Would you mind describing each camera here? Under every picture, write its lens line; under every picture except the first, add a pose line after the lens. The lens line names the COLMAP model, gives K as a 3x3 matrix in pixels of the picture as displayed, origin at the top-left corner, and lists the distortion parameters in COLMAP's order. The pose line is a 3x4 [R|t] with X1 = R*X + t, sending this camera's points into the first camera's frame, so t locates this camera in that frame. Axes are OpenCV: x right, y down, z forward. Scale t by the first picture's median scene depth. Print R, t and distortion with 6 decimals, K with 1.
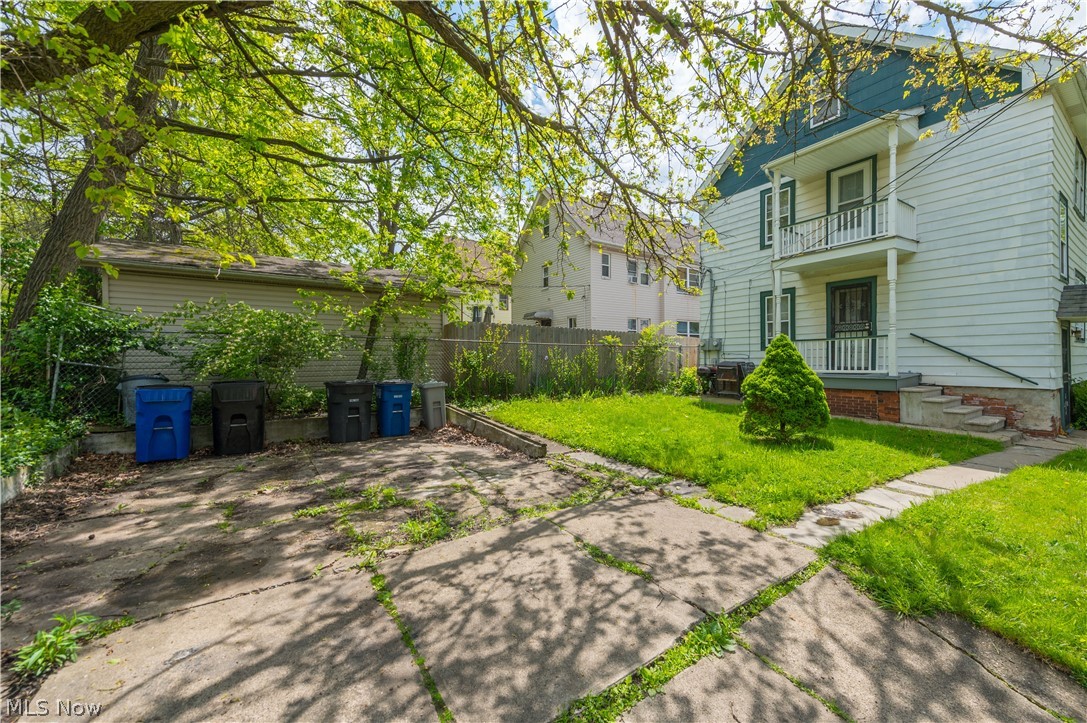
lens RADIAL K [[414.5, 0, 543.5], [0, 414.5, 361.5], [0, 0, 1]] dist [0.018812, -0.000237]
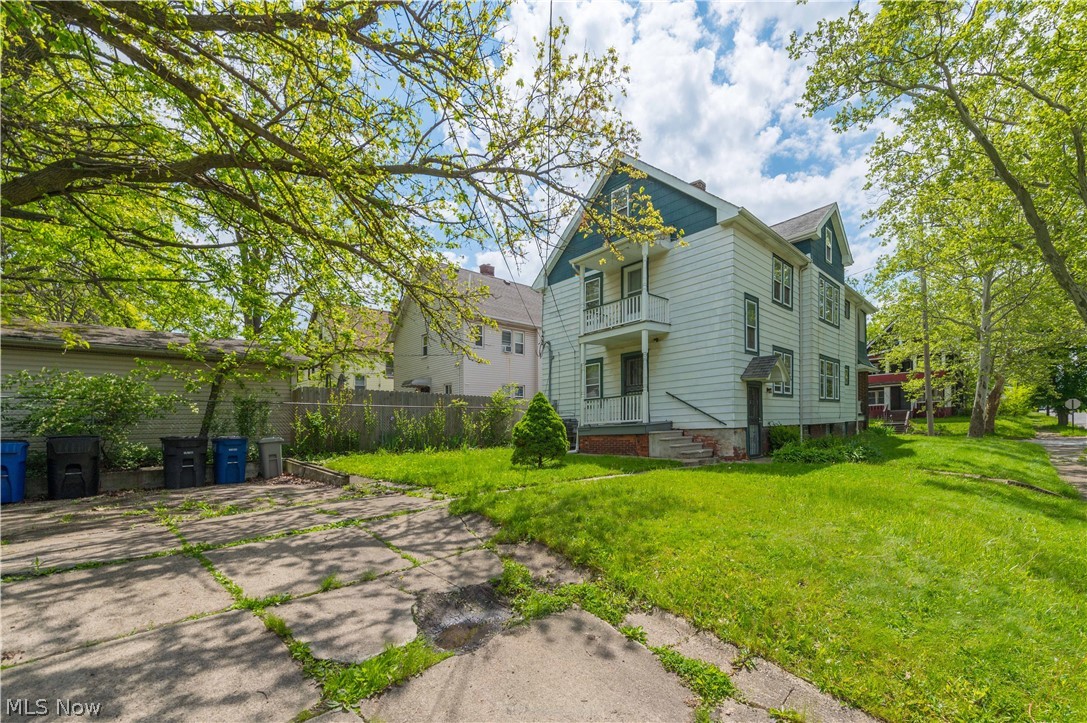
lens RADIAL K [[449.0, 0, 544.0], [0, 449.0, 413.5], [0, 0, 1]] dist [0.017383, -0.000446]
pose [[0.983883, -0.022802, 0.177352, 0.246643], [0.031223, 0.998506, -0.044838, 0.057101], [-0.176064, 0.049652, 0.983126, -0.356307]]
